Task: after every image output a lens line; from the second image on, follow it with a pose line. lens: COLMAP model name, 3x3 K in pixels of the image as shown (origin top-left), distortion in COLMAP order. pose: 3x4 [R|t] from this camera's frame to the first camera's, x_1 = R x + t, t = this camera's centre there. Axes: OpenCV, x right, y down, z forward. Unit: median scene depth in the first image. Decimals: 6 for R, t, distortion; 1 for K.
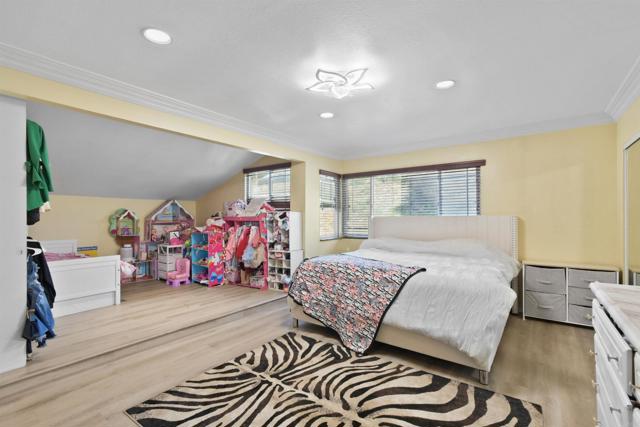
lens RADIAL K [[288.9, 0, 301.8], [0, 288.9, 216.6], [0, 0, 1]] dist [0.005495, 0.000152]
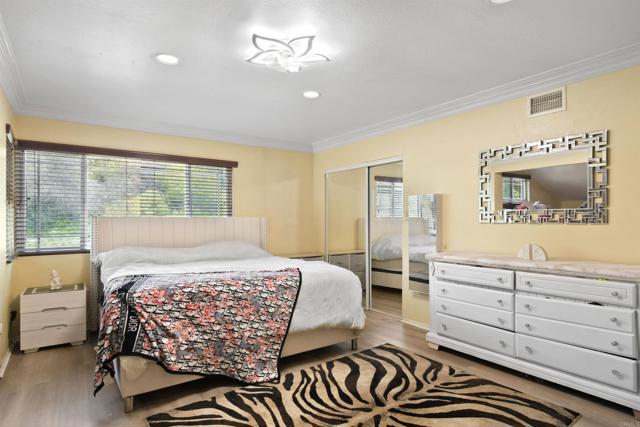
lens RADIAL K [[360.7, 0, 320.4], [0, 360.7, 217.6], [0, 0, 1]] dist [0.015501, -0.000765]
pose [[0.286693, 0.009211, 0.957978, -0.746925], [-0.003556, 0.999957, -0.008551, 0.011802], [-0.958016, -0.000956, 0.286713, 0.555949]]
